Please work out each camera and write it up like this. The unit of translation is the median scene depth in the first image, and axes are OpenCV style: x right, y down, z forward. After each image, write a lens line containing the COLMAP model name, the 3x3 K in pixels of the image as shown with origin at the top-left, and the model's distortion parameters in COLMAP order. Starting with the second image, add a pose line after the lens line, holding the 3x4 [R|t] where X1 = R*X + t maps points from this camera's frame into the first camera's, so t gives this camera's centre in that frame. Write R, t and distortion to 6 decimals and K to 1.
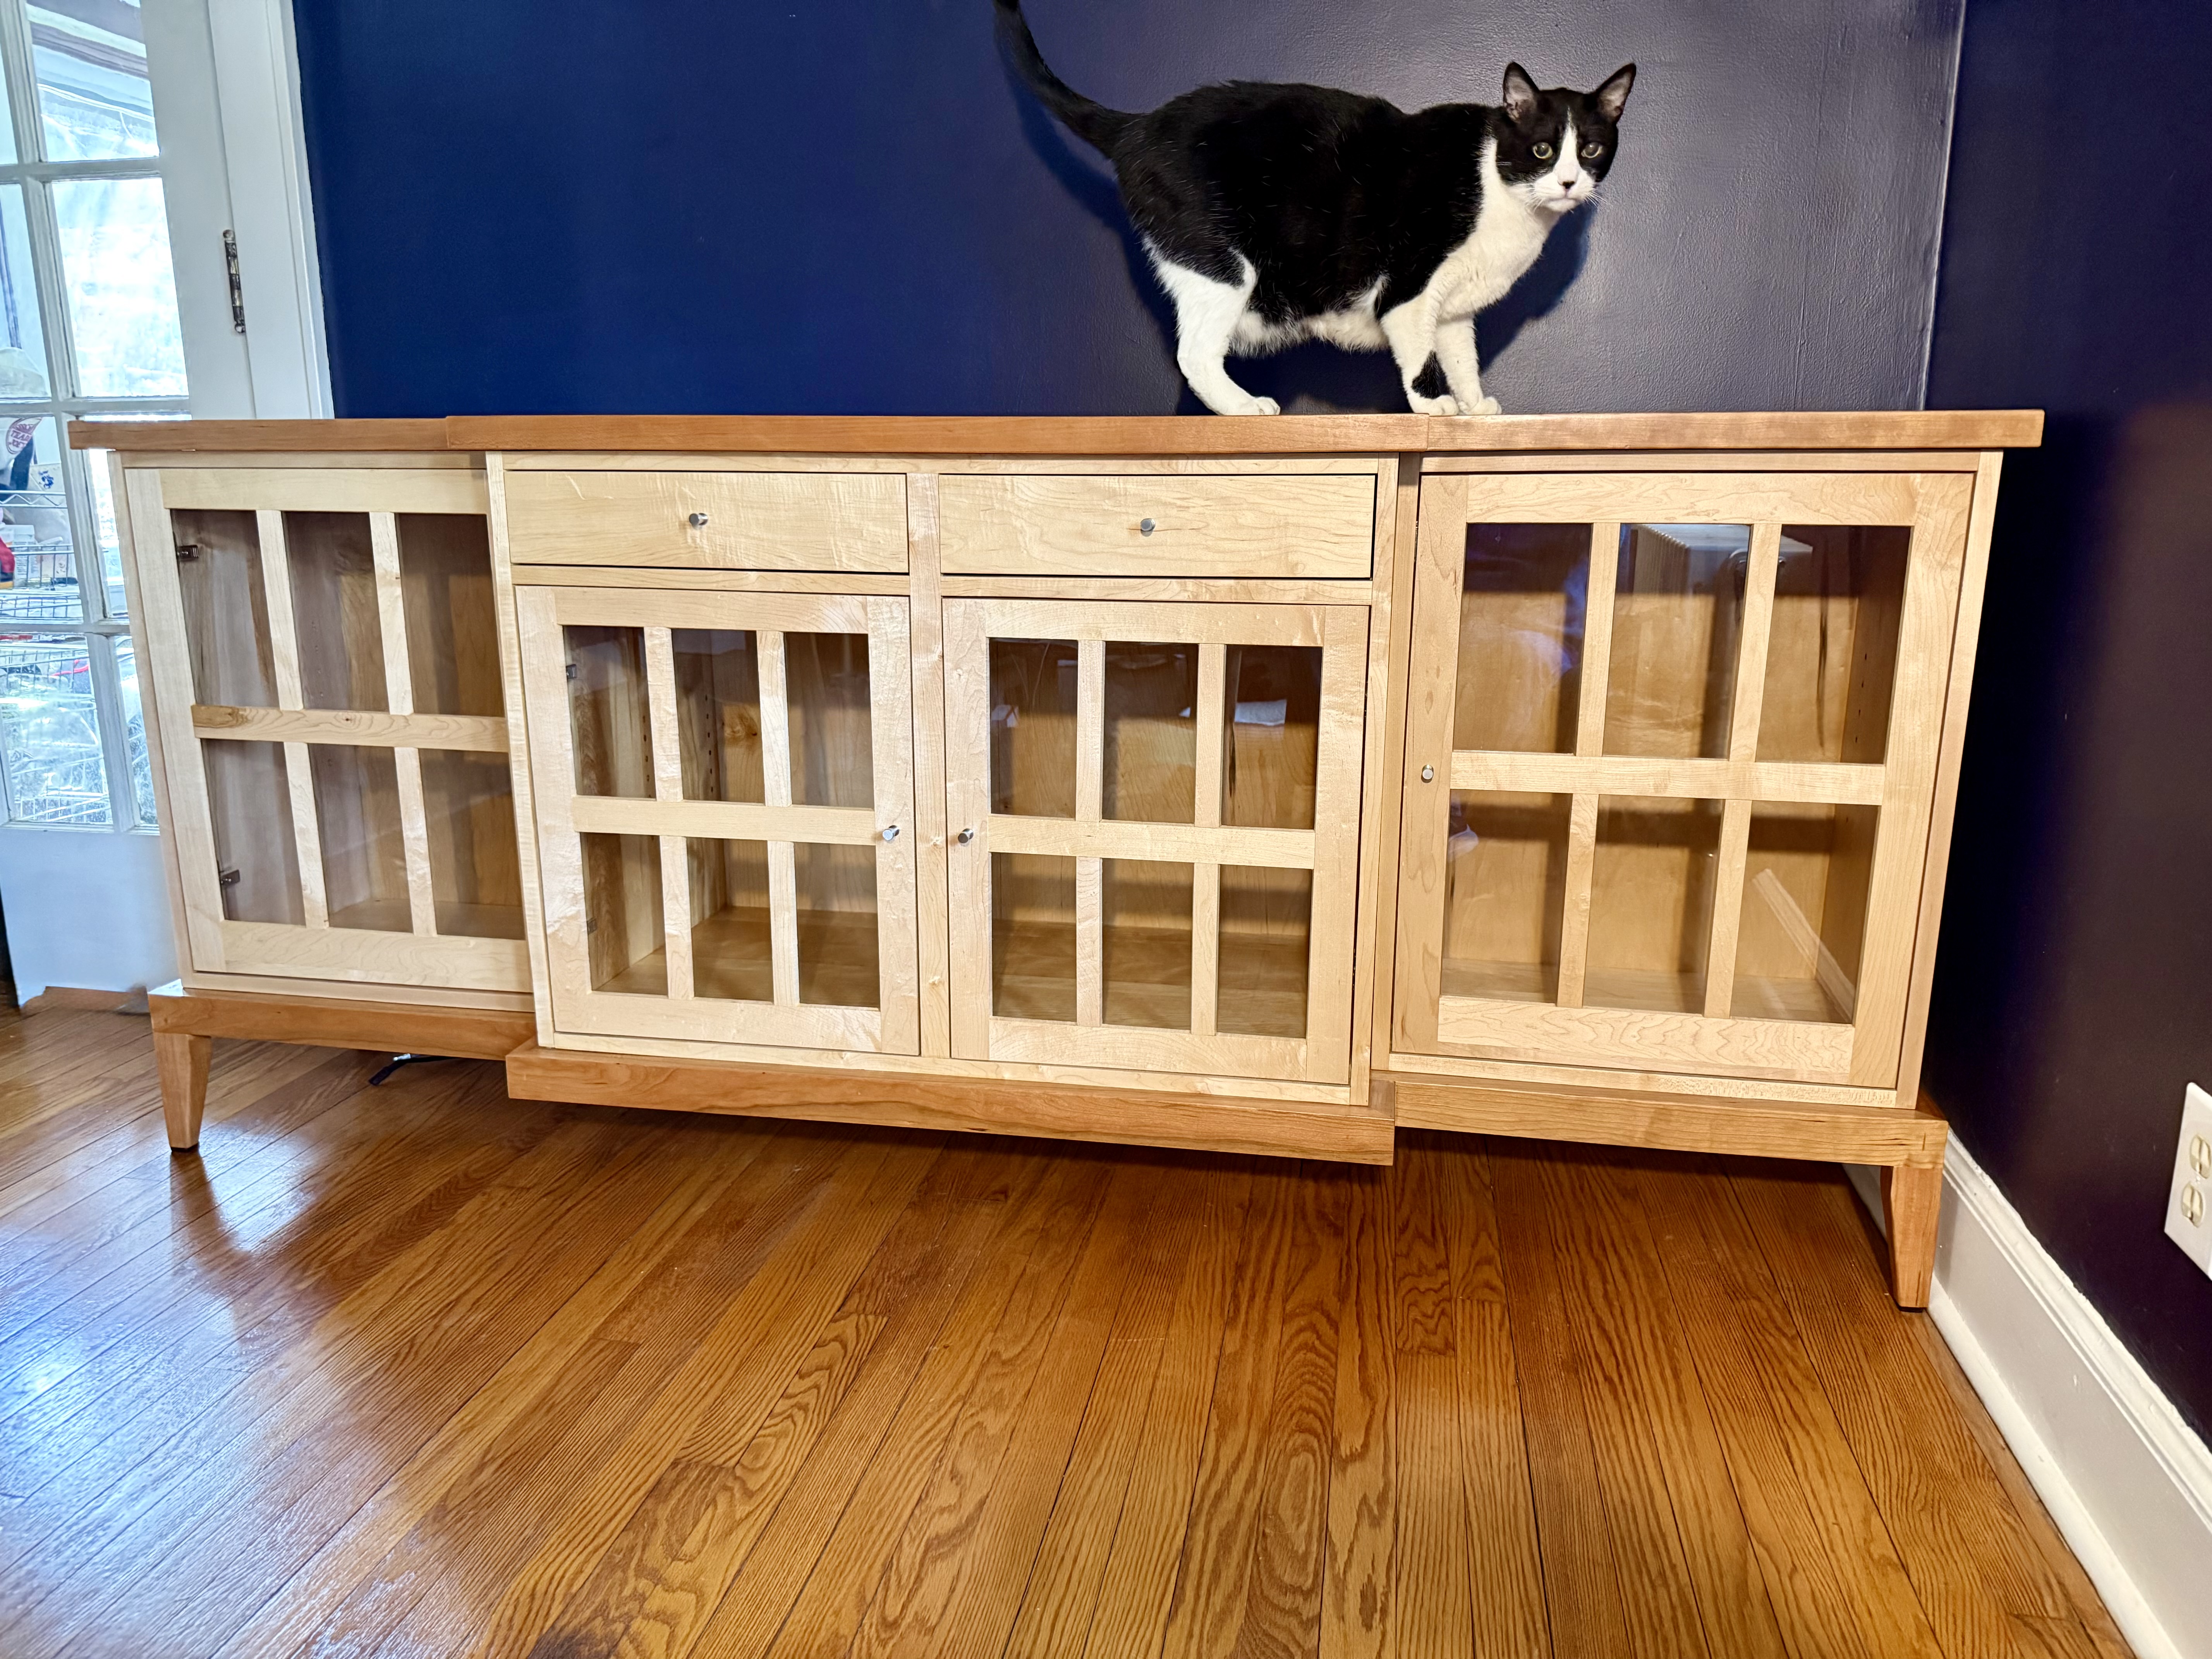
lens RADIAL K [[1551.3, 0, 1113.6], [0, 1551.3, 833.1], [0, 0, 1]] dist [0.034320, -0.047156]
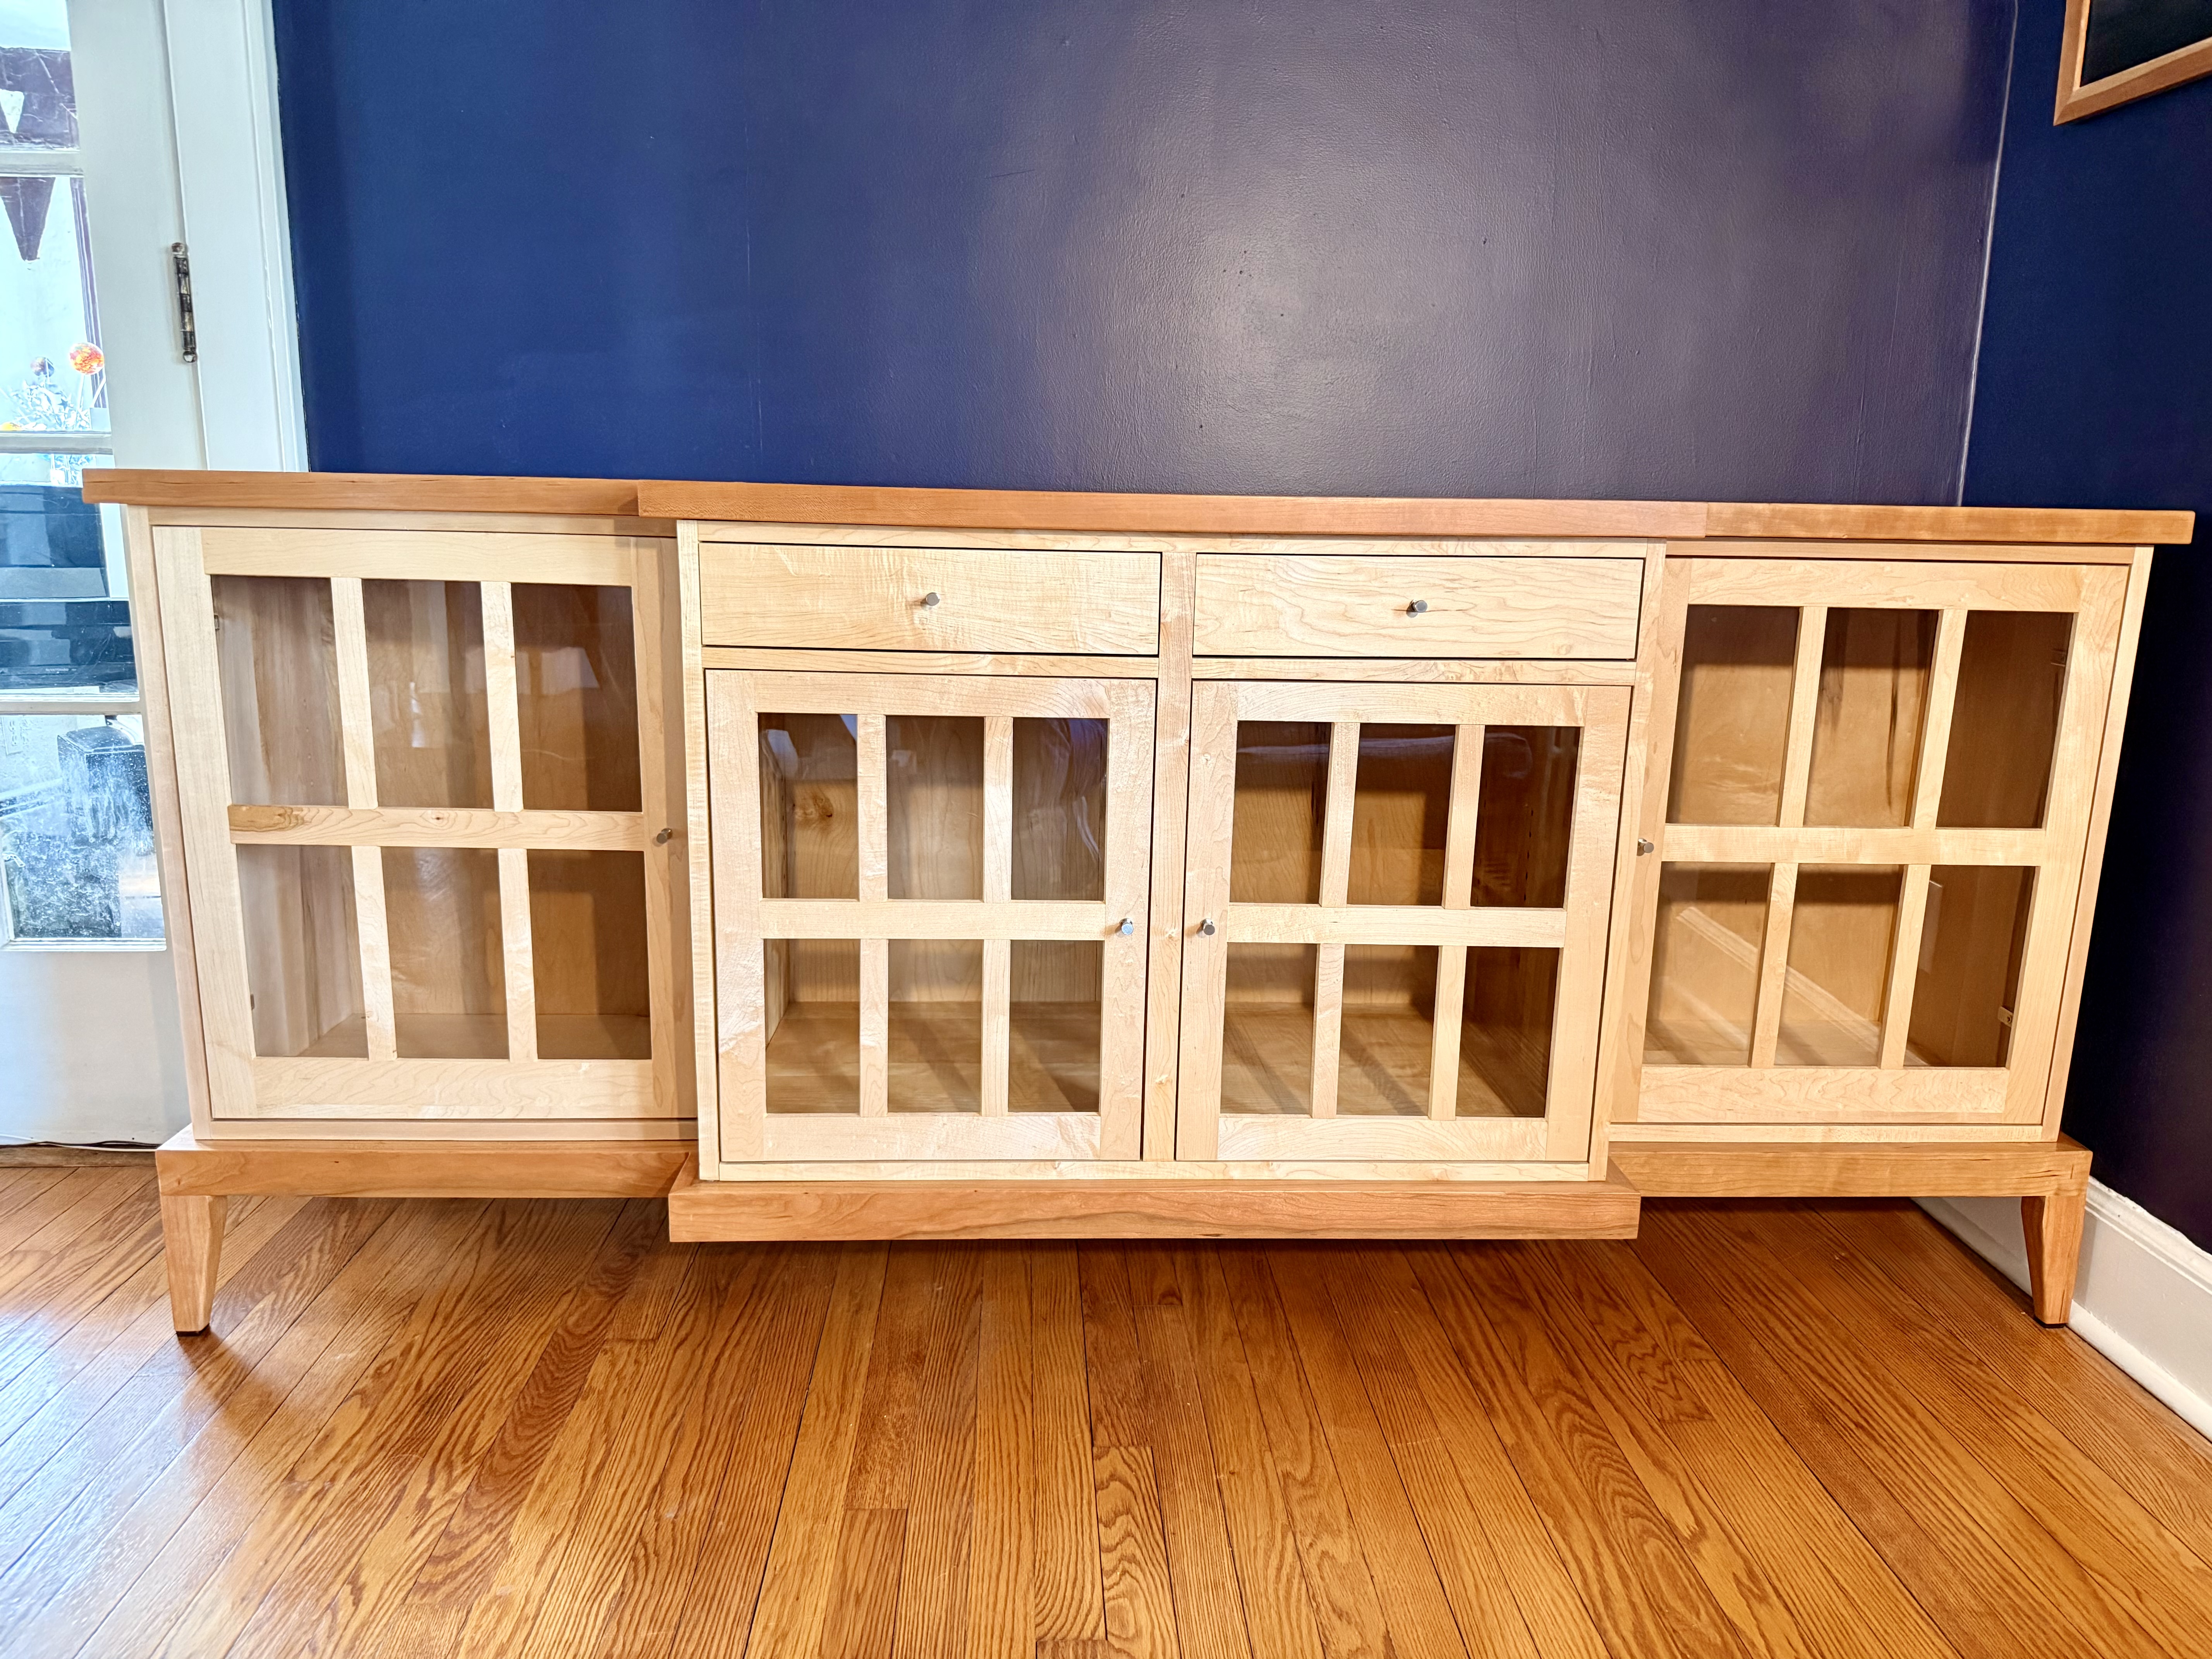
lens RADIAL K [[1551.3, 0, 1112.3], [0, 1551.3, 829.7], [0, 0, 1]] dist [0.034320, -0.047156]
pose [[0.973349, -0.028465, 0.227555, -0.366566], [0.034271, 0.999179, -0.021603, -0.039372], [-0.226753, 0.028825, 0.973526, 0.081266]]
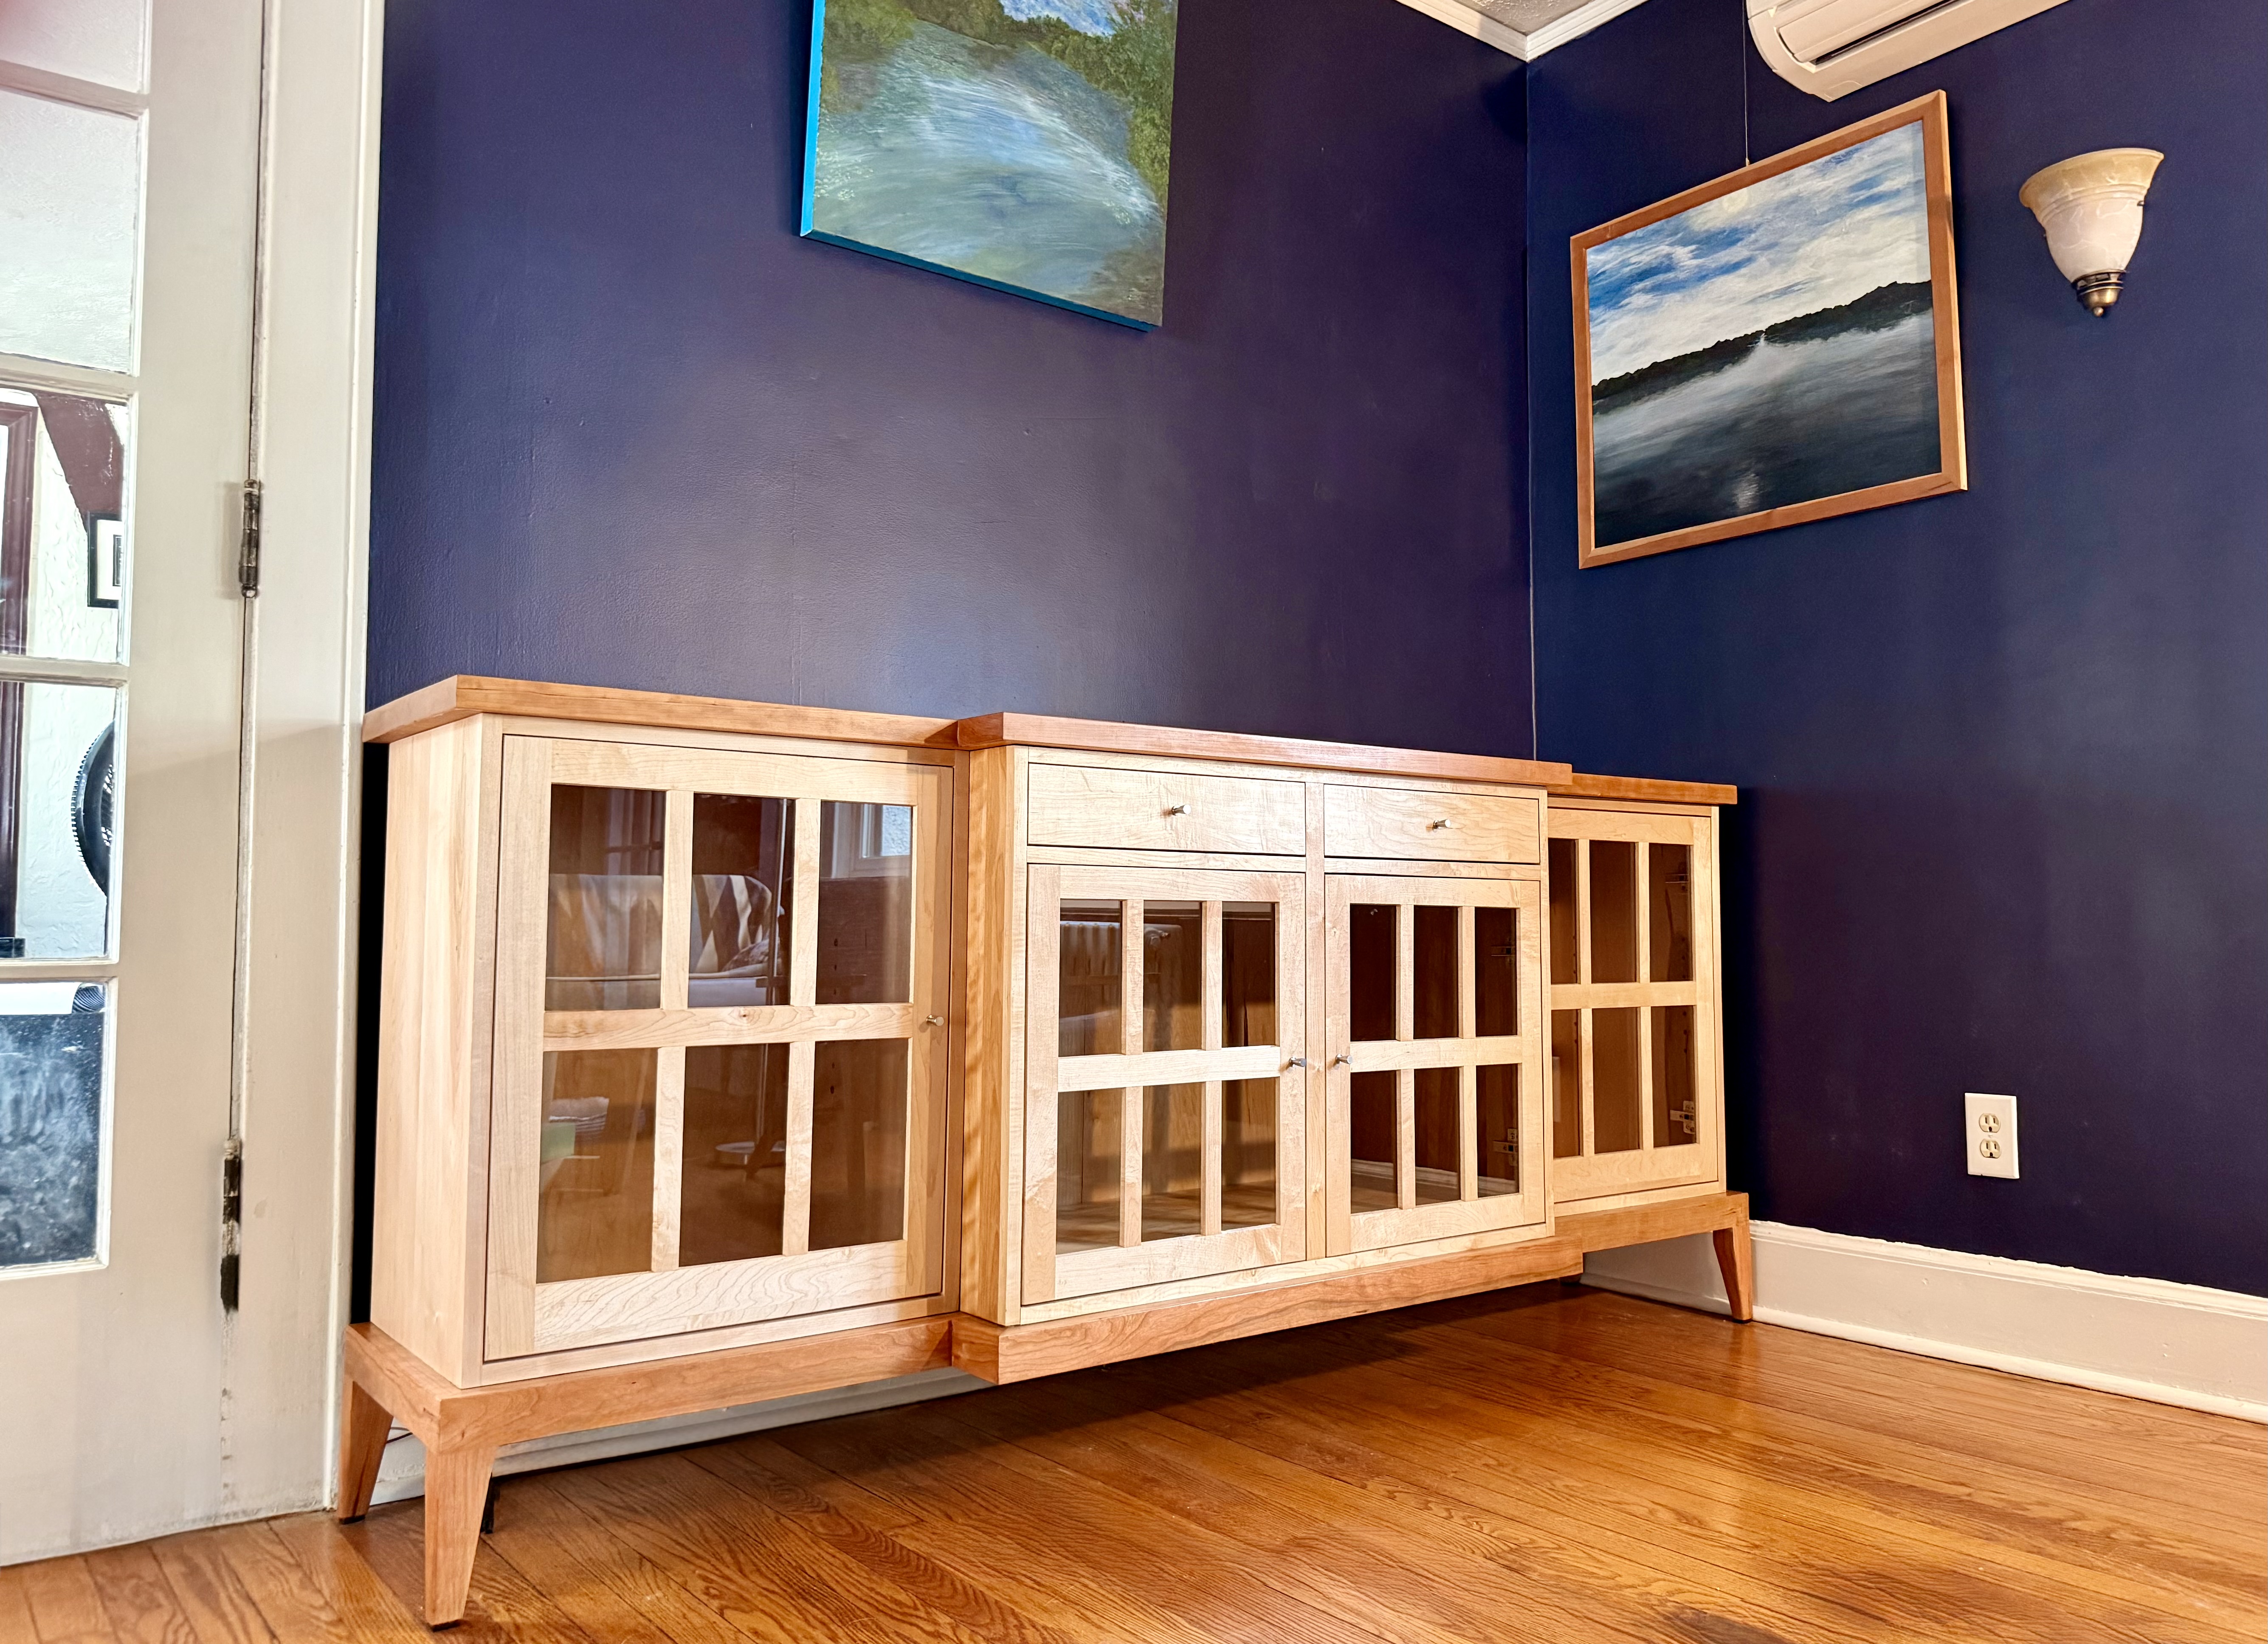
lens RADIAL K [[1698.9, 0, 1212.3], [0, 1698.9, 787.7], [0, 0, 1]] dist [0.036197, -0.024400]
pose [[0.658484, 0.062592, 0.749988, -1.213241], [0.176359, 0.955955, -0.234623, 0.095228], [-0.731640, 0.286762, 0.618442, 0.153966]]
